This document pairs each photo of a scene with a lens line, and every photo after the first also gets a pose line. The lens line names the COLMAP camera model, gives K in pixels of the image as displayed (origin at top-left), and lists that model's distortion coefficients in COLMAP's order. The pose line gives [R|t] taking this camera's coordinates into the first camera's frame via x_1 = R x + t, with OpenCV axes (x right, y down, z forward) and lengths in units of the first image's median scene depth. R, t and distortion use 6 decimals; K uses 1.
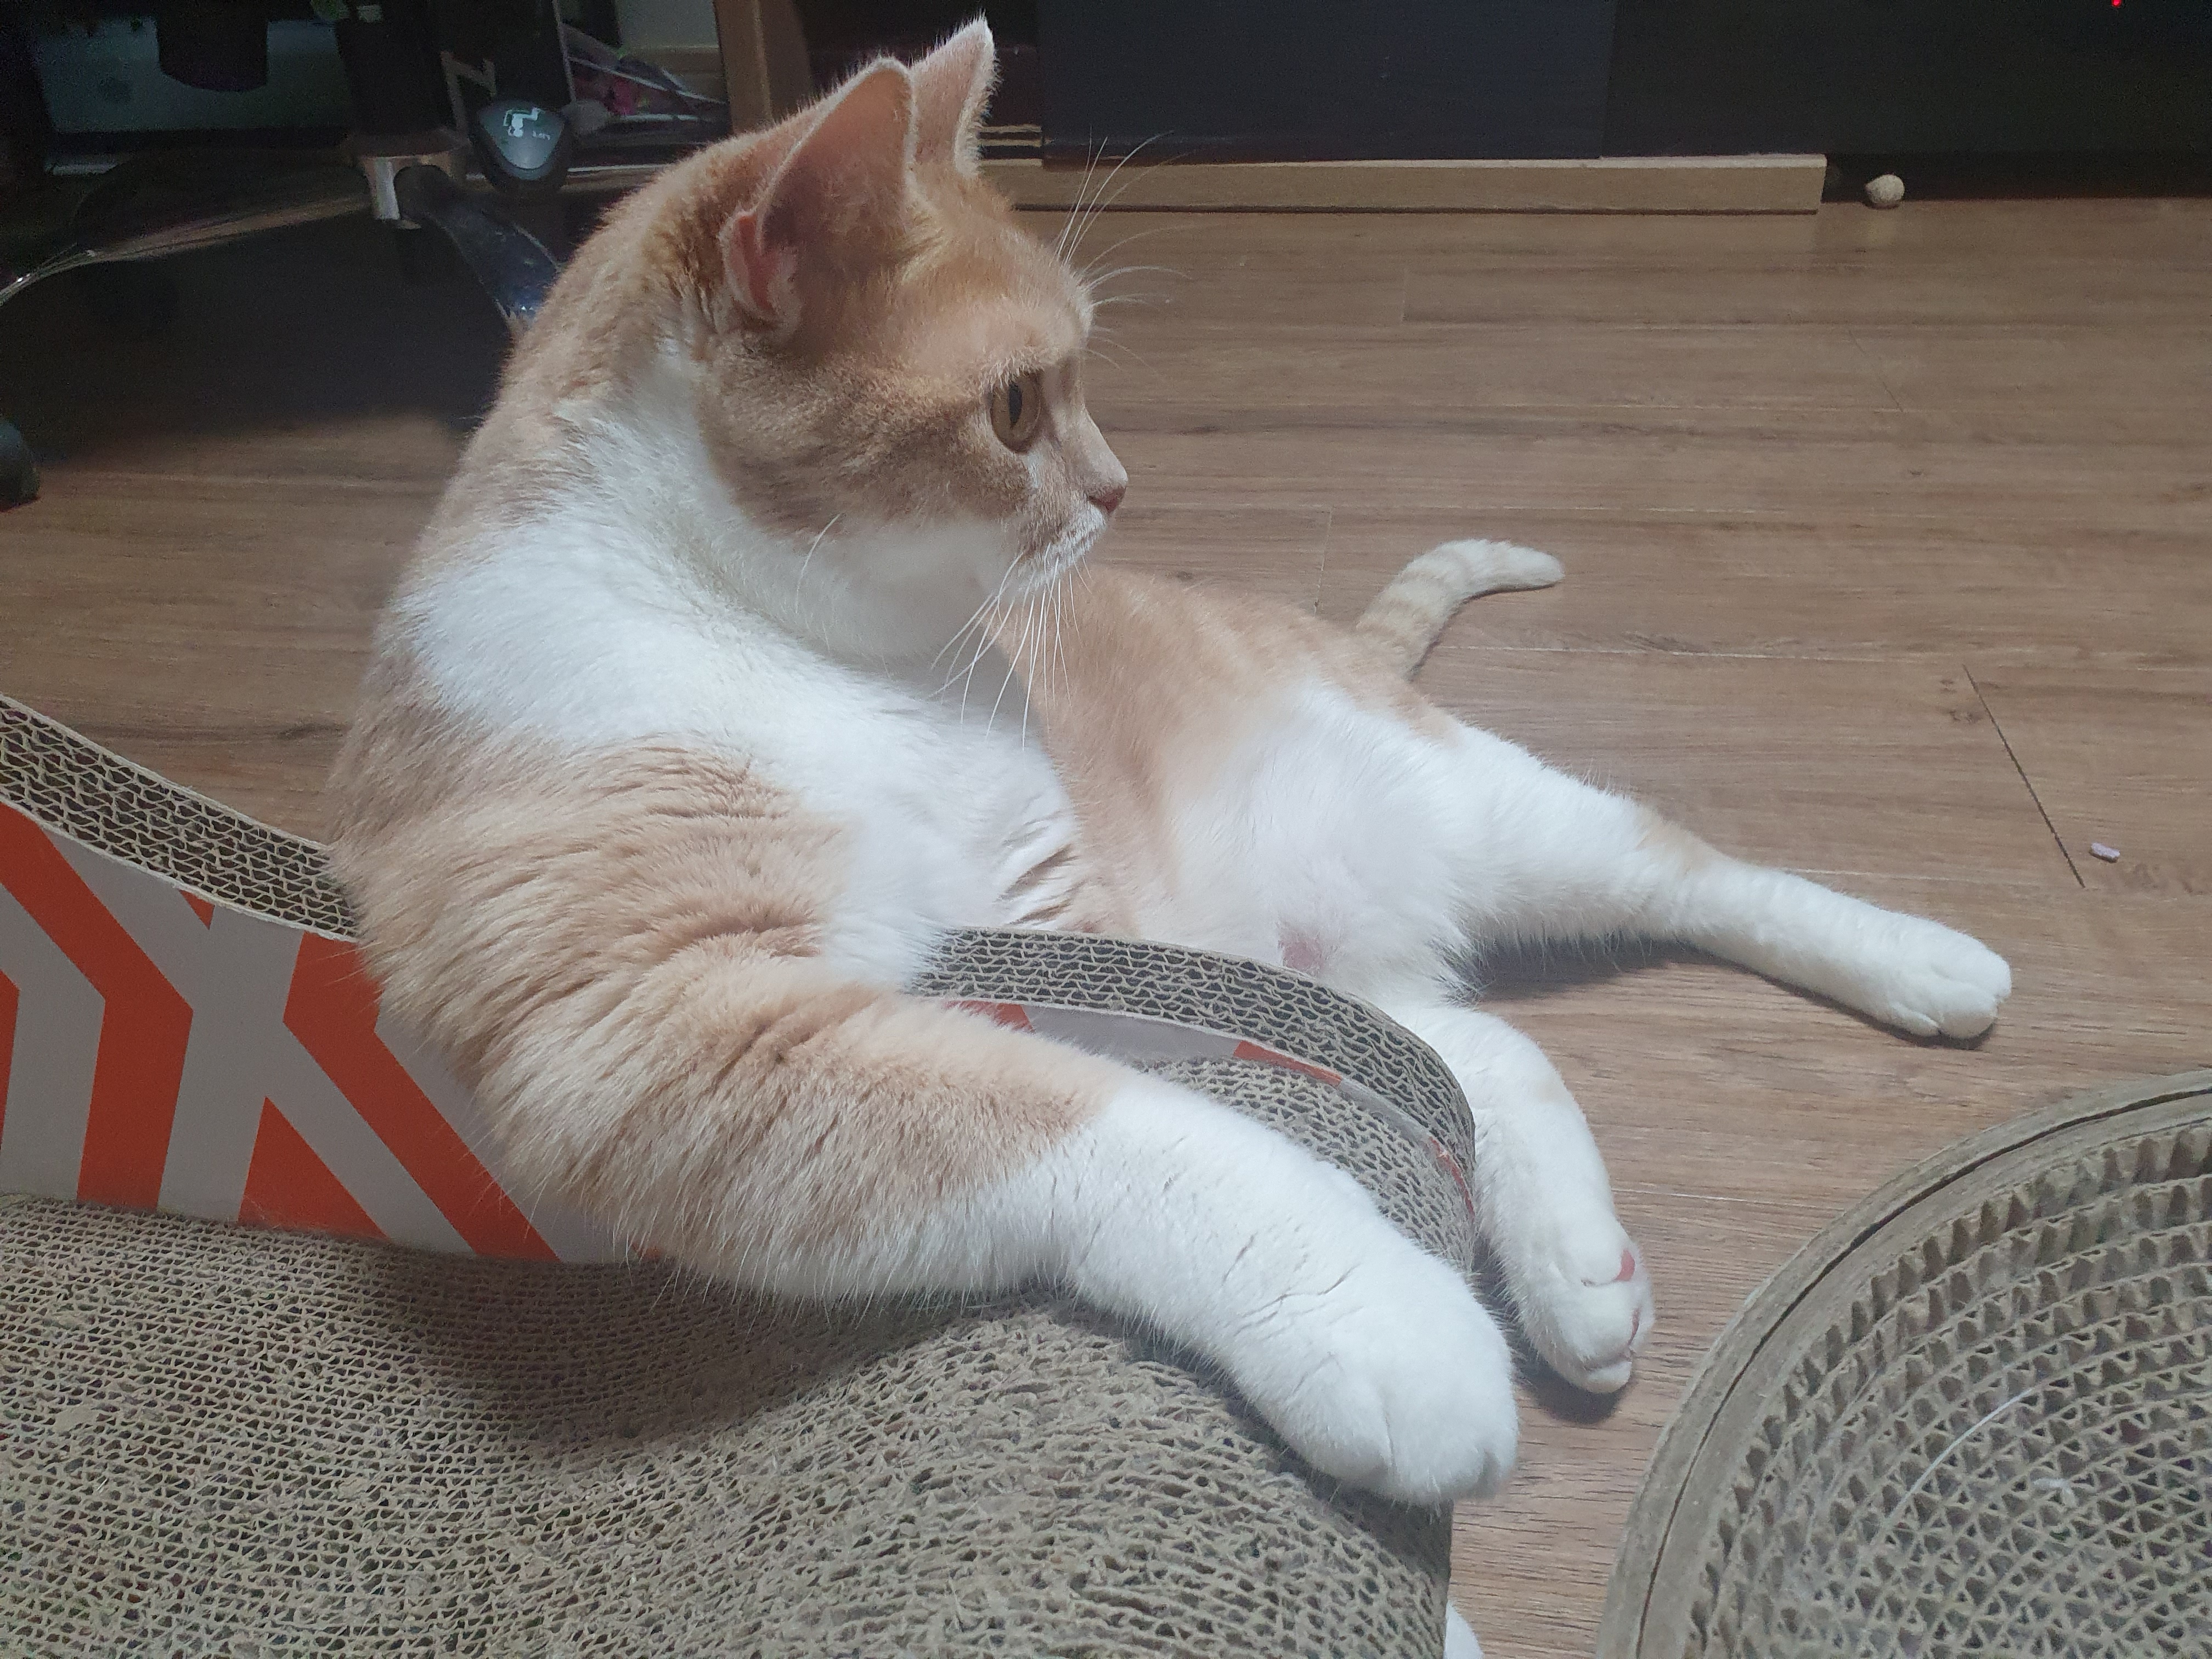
lens RADIAL K [[1653.8, 0, 1108.0], [0, 1653.8, 850.9], [0, 0, 1]] dist [-0.001334, 0.001455]
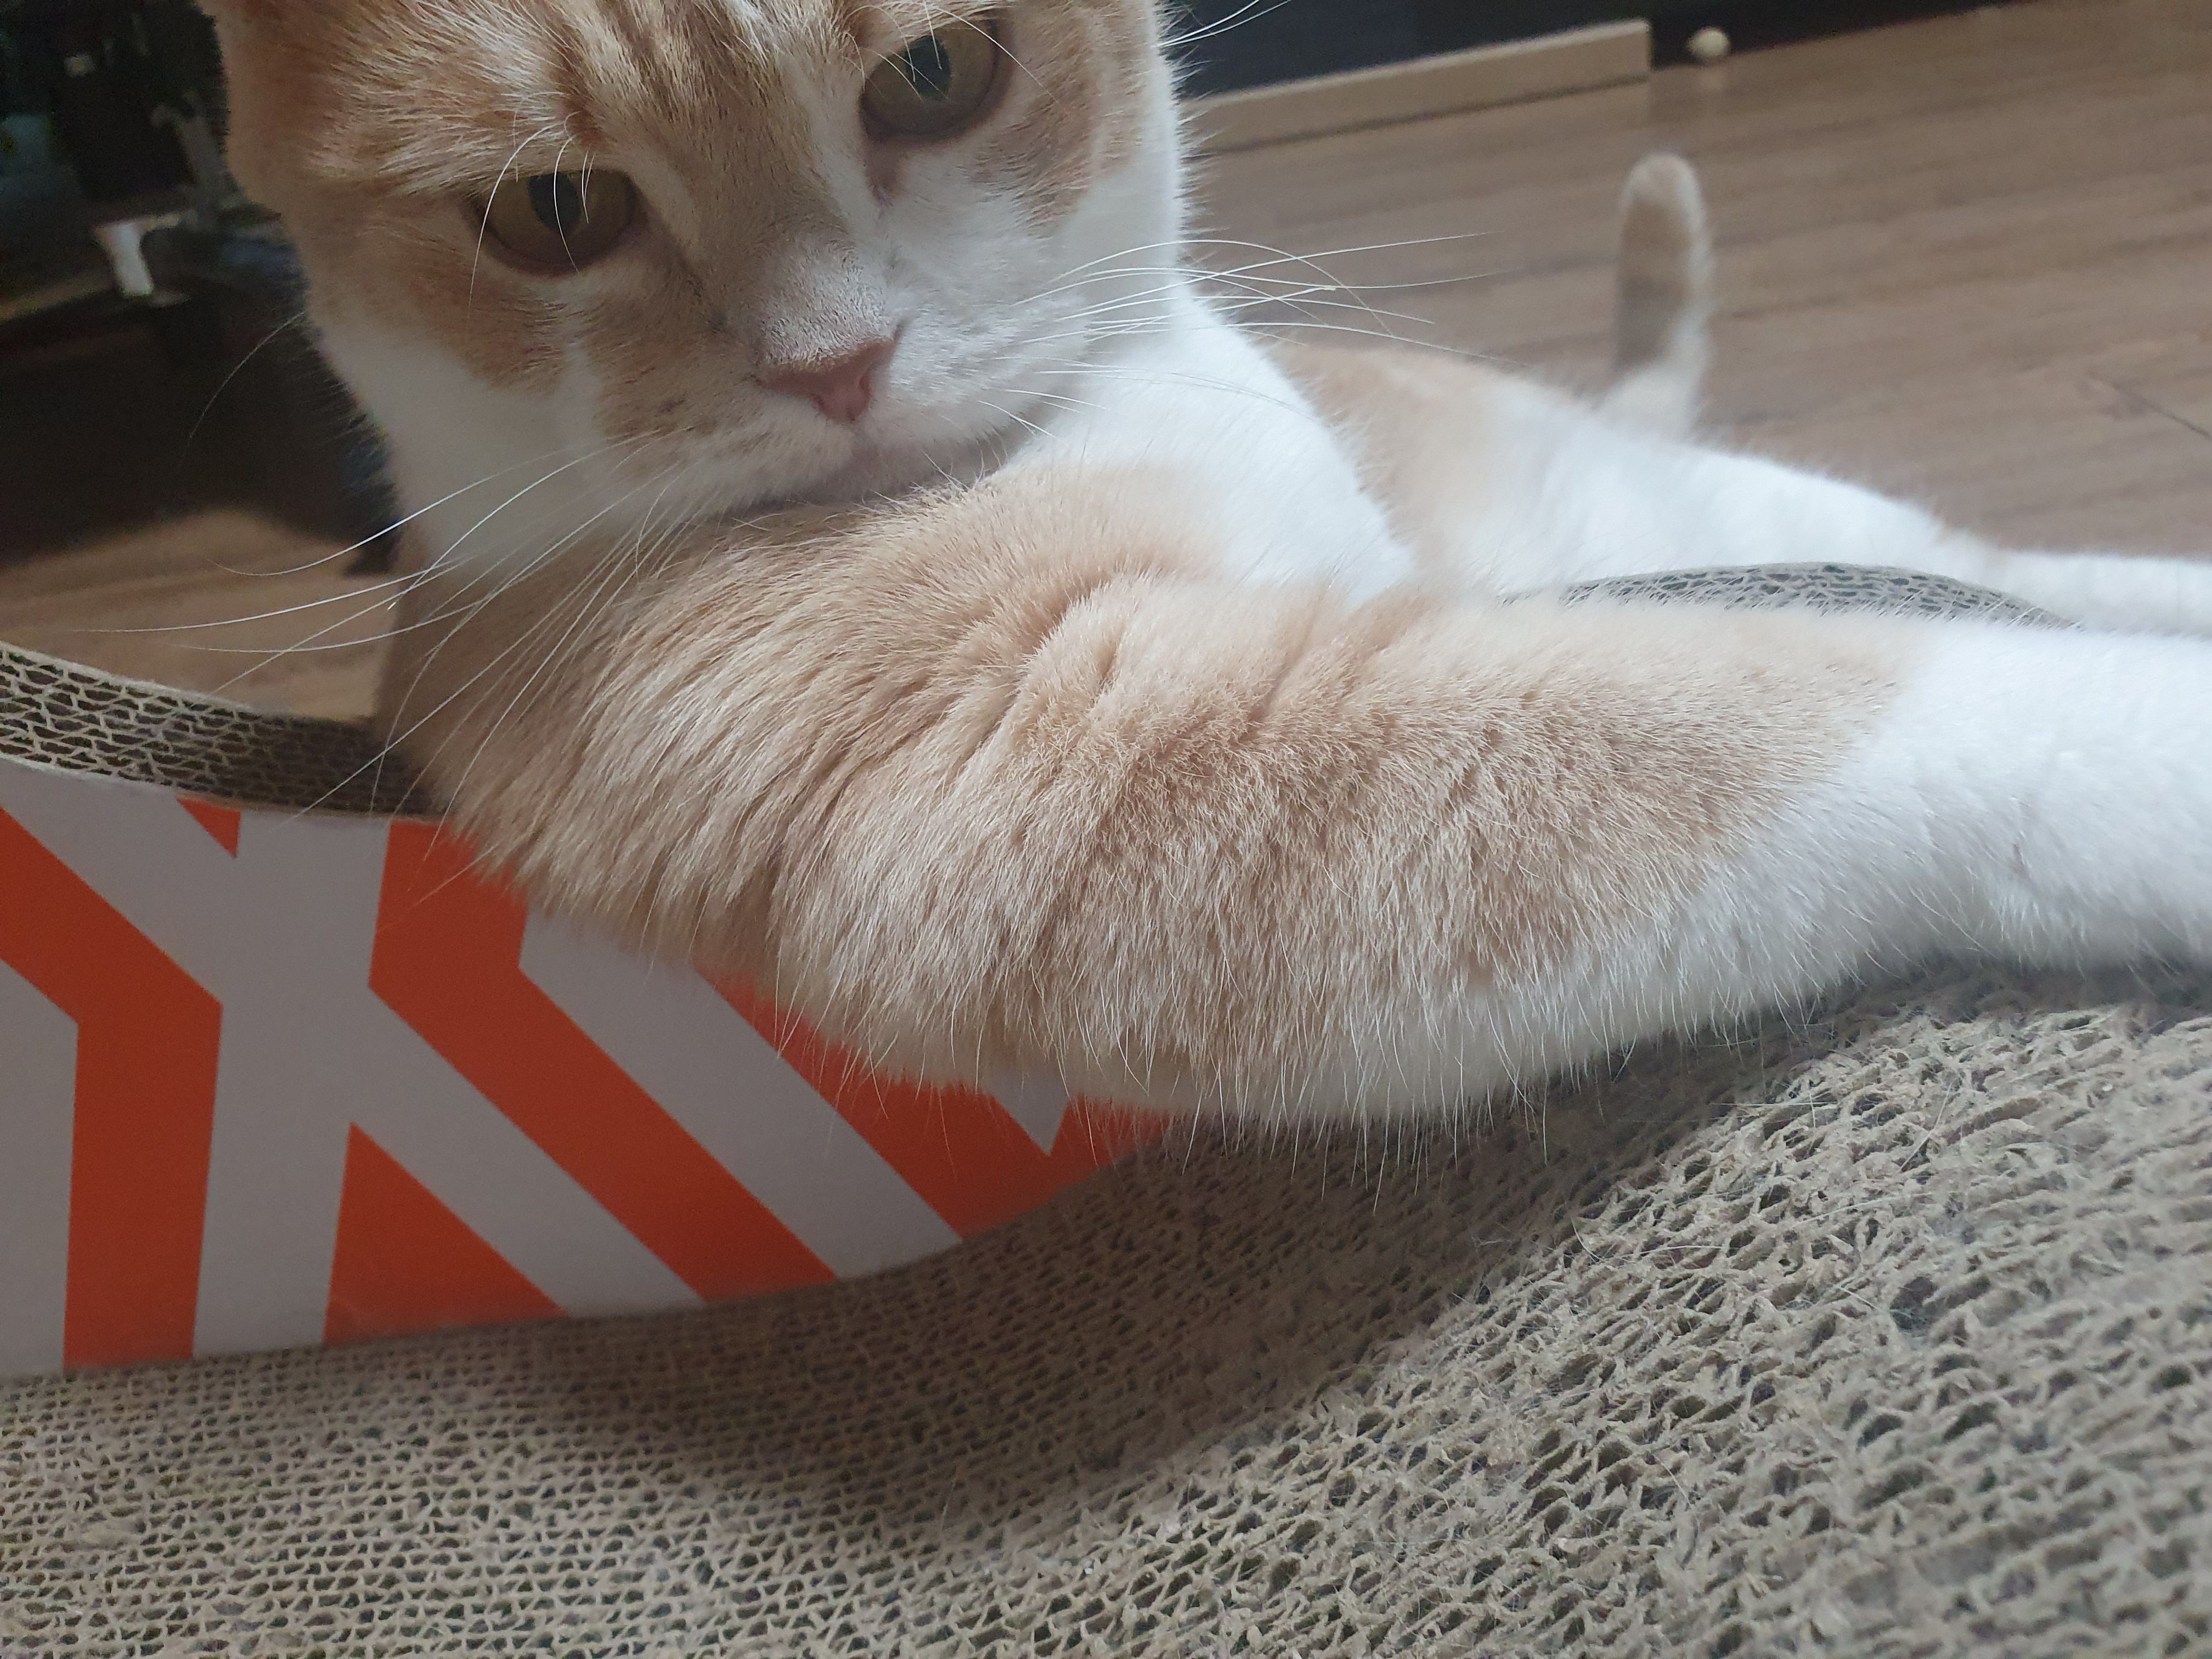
lens RADIAL K [[1722.9, 0, 1106.0], [0, 1722.9, 829.5], [0, 0, 1]] dist [-0.056798, 0.058188]
pose [[0.974672, -0.202204, 0.095542, -0.270326], [0.207929, 0.976639, -0.054245, 0.139496], [-0.082342, 0.072737, 0.993946, 0.310430]]
